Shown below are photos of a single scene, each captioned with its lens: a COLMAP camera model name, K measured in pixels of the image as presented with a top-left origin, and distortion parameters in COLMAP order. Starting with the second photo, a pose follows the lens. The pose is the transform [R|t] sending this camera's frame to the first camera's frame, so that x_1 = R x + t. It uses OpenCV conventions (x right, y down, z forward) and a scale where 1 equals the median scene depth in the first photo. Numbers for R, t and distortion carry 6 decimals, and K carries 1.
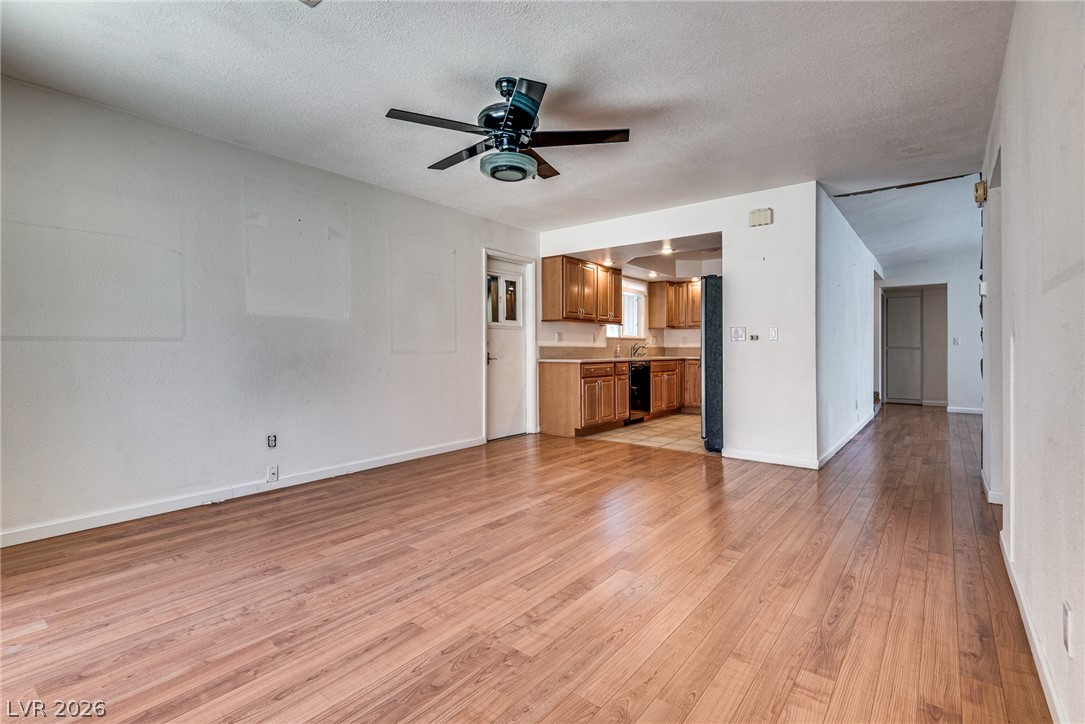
lens RADIAL K [[496.9, 0, 534.8], [0, 496.9, 363.8], [0, 0, 1]] dist [0.025704, -0.008608]
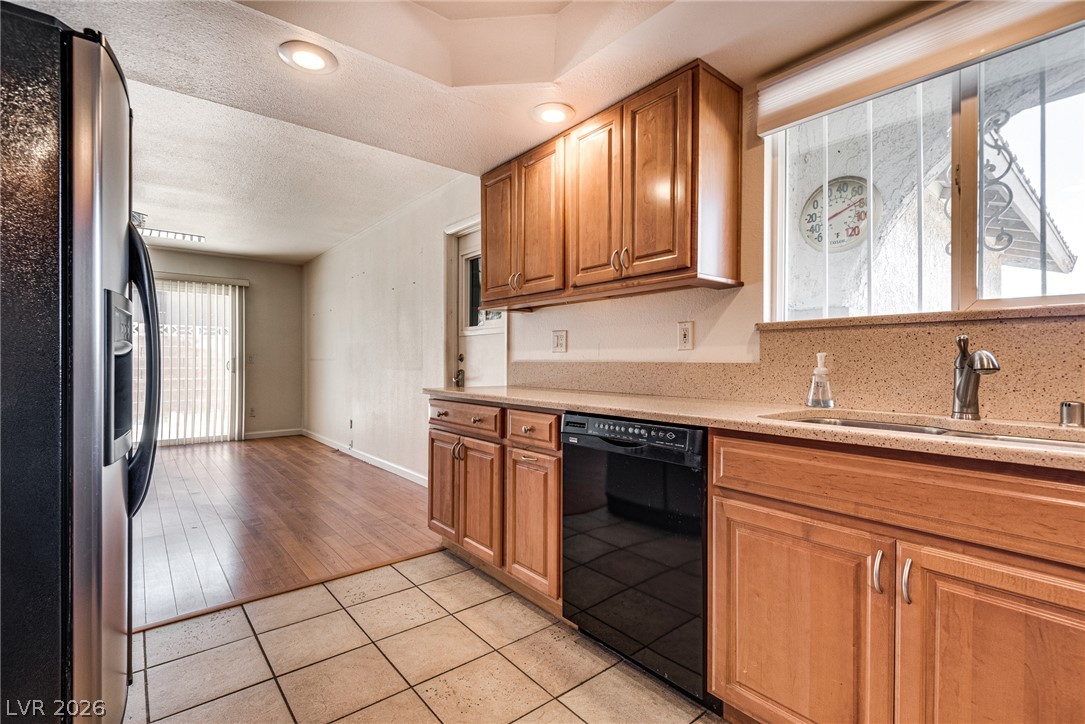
lens RADIAL K [[496.9, 0, 541.9], [0, 496.9, 369.4], [0, 0, 1]] dist [0.025704, -0.008608]
pose [[-0.205611, 0.011796, -0.978563, 0.907422], [-0.032800, 0.999283, 0.018937, -0.065726], [0.978084, 0.035990, -0.205077, 1.993931]]
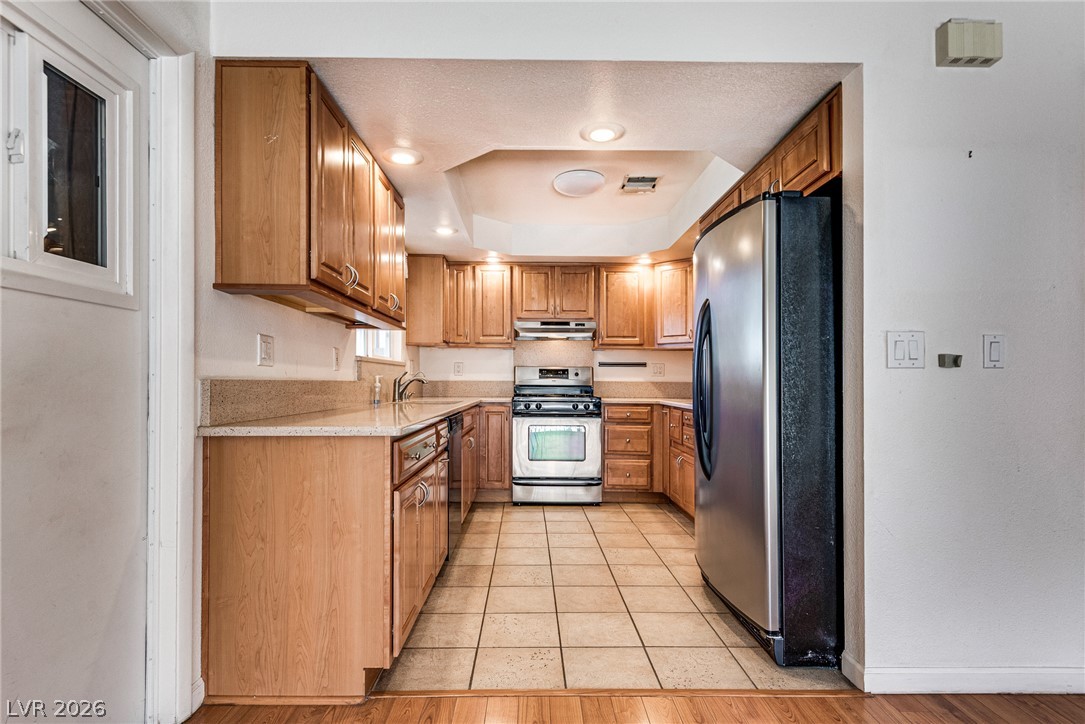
lens RADIAL K [[561.5, 0, 534.6], [0, 561.5, 375.3], [0, 0, 1]] dist [0.029337, -0.001777]
pose [[0.774209, 0.009047, 0.632866, -0.083737], [0.015753, 0.999313, -0.033557, -0.041641], [-0.632734, 0.035949, 0.773534, 1.141998]]
